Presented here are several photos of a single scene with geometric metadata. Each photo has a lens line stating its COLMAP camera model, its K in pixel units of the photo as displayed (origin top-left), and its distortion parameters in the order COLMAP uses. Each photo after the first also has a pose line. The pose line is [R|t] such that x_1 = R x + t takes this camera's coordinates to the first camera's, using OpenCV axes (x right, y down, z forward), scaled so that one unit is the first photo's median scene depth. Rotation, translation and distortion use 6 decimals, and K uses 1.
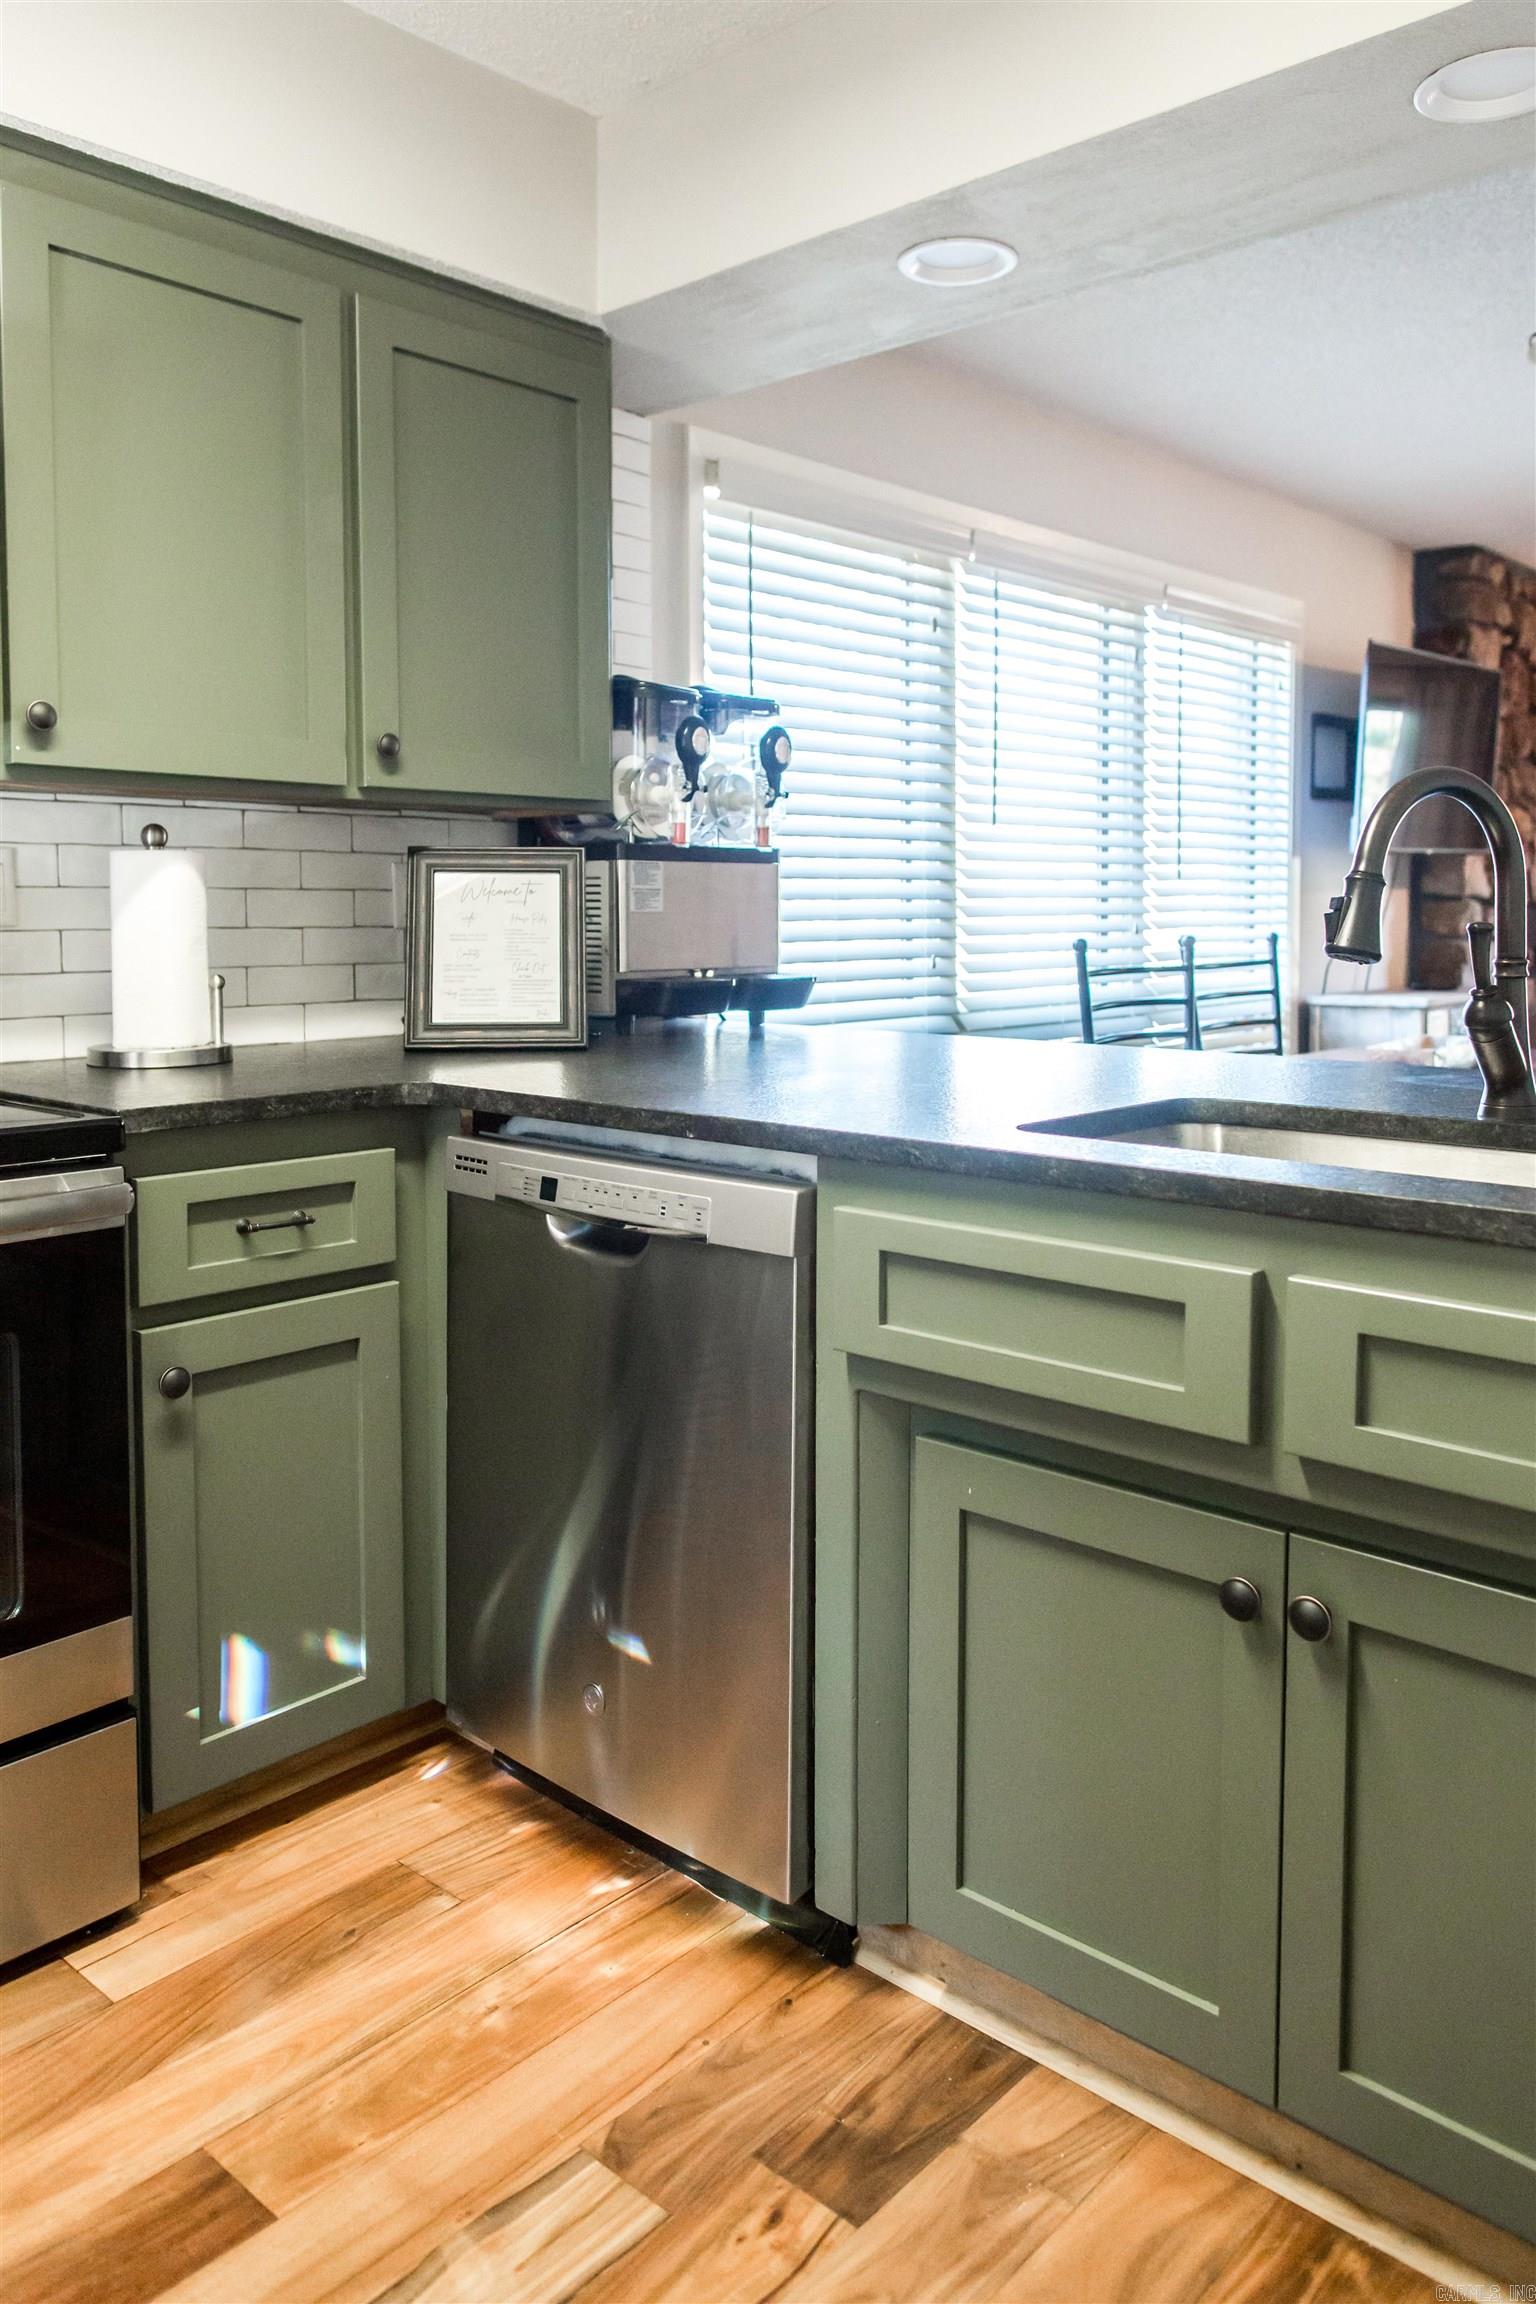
lens RADIAL K [[1702.3, 0, 768.1], [0, 1702.3, 1013.1], [0, 0, 1]] dist [0.002246, -0.003477]
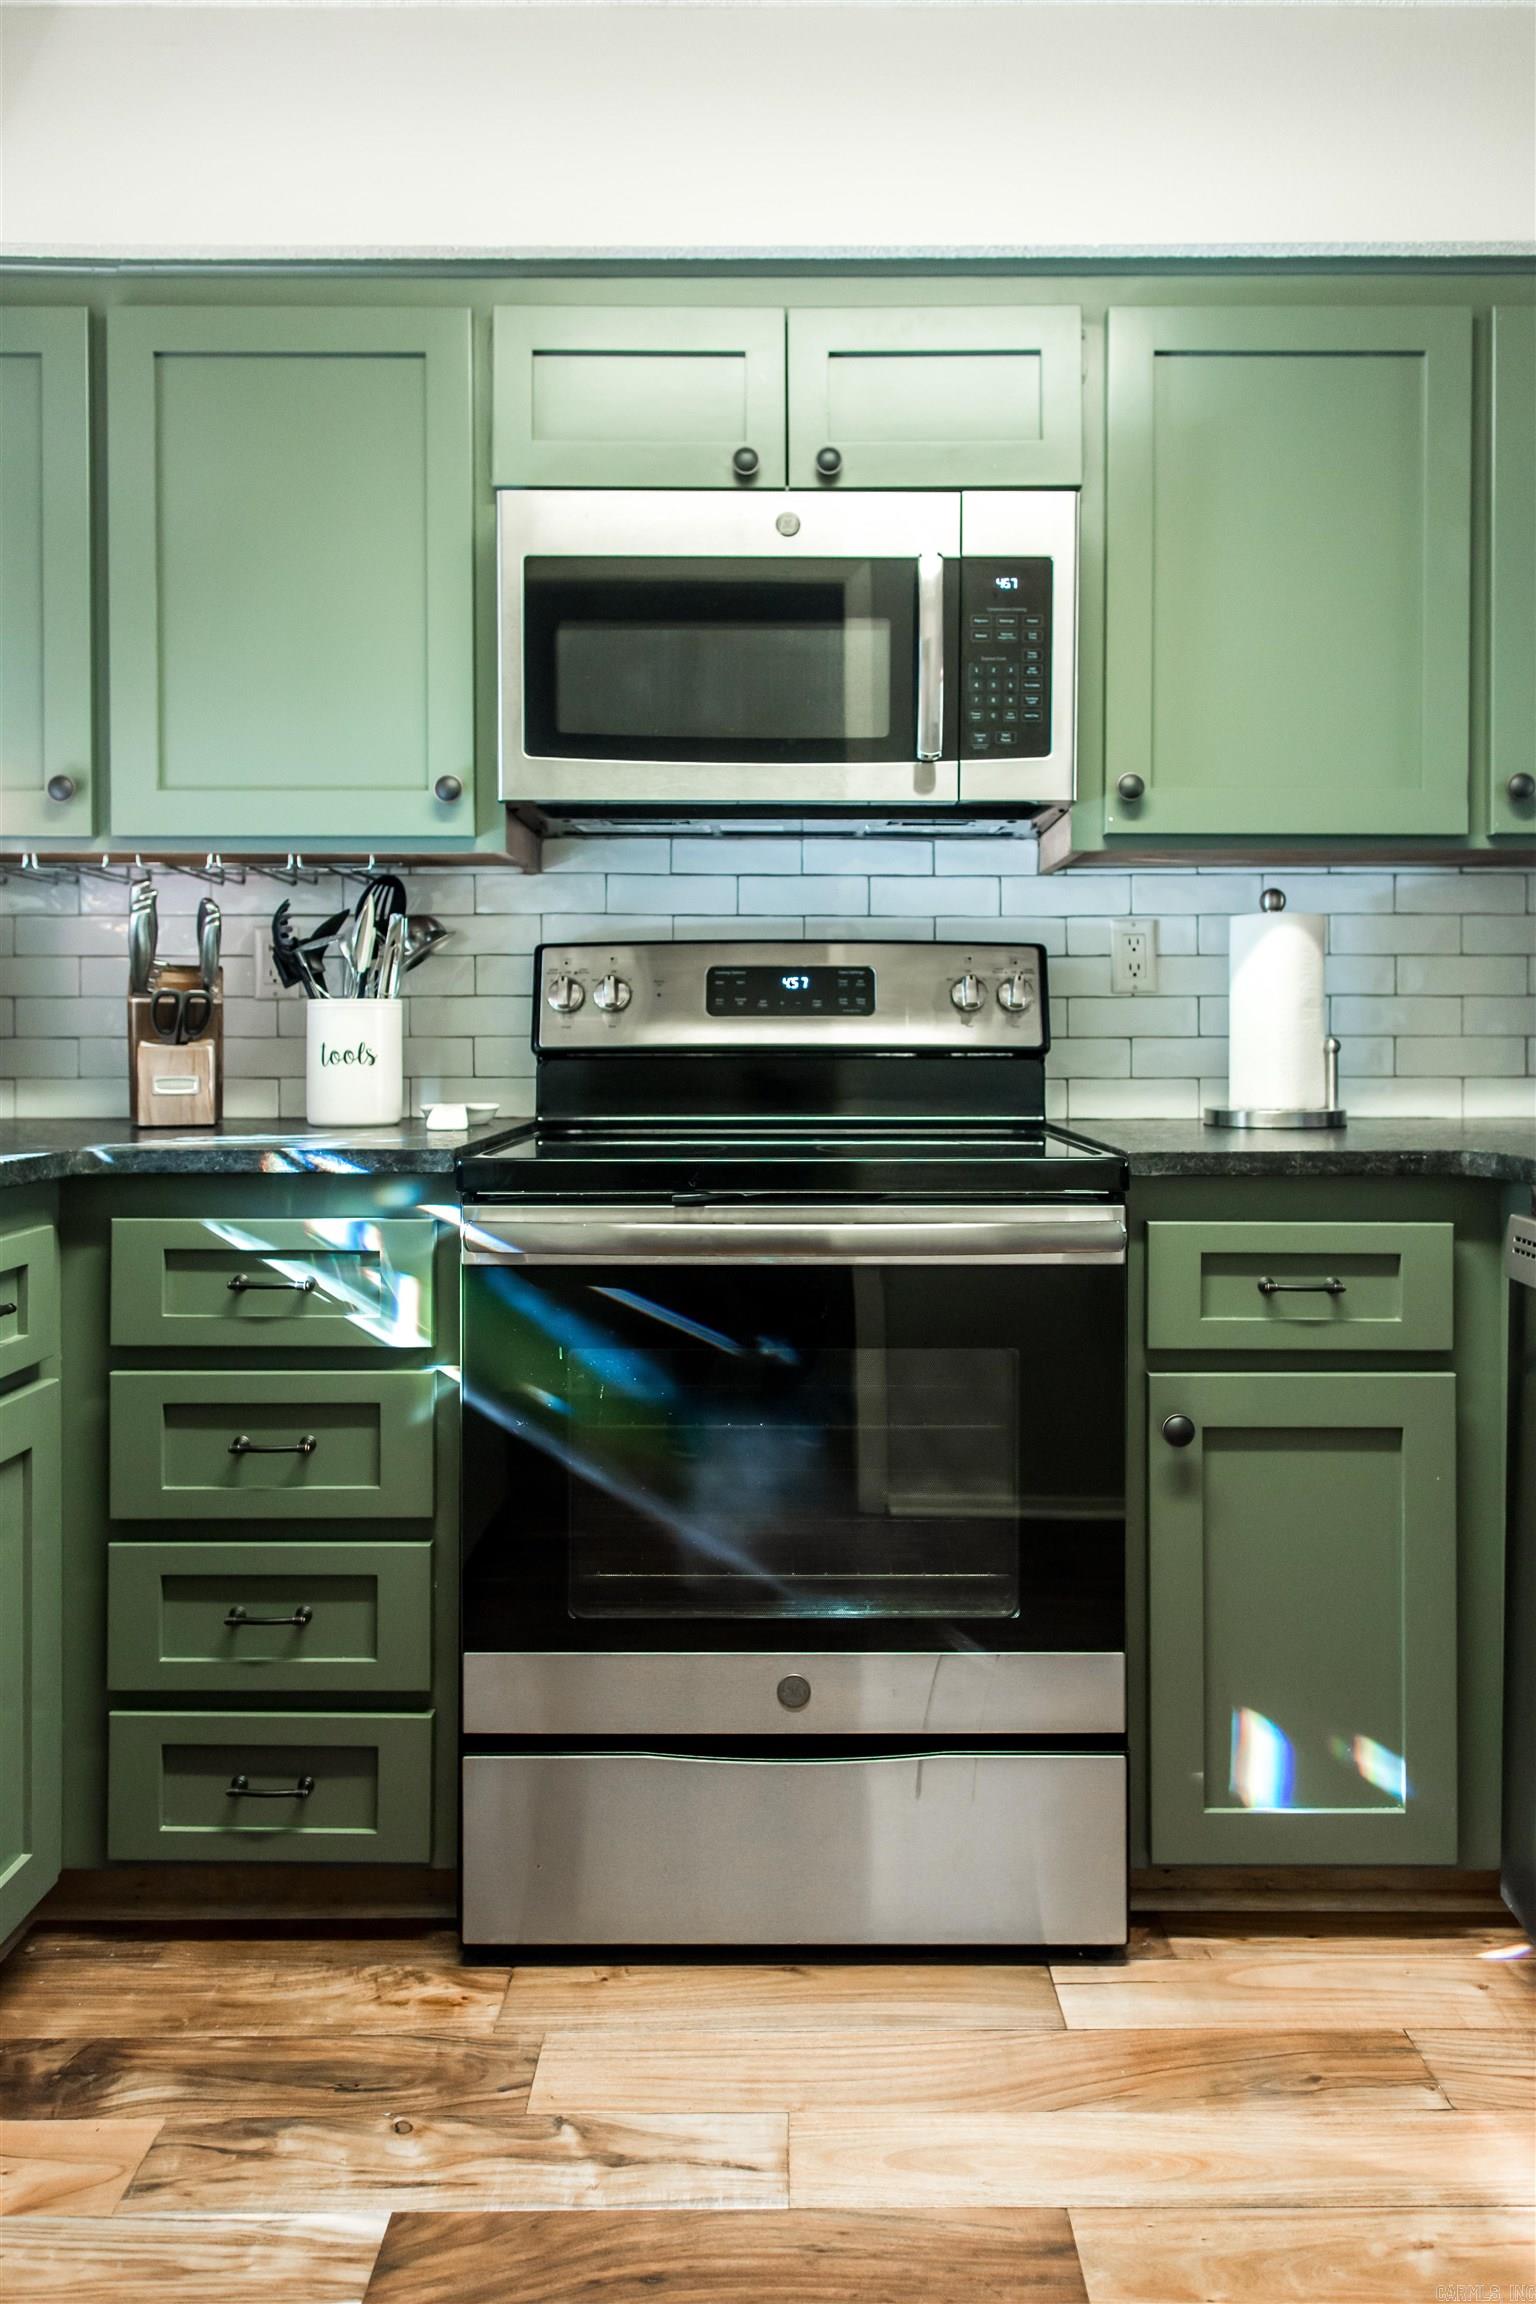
lens RADIAL K [[1610.6, 0, 770.1], [0, 1610.6, 1042.1], [0, 0, 1]] dist [0.002521, 0.001340]
pose [[0.665175, 0.004633, -0.746673, 0.186007], [-0.044988, 0.998413, -0.033883, 0.030981], [0.745331, 0.056129, 0.664327, 0.173495]]
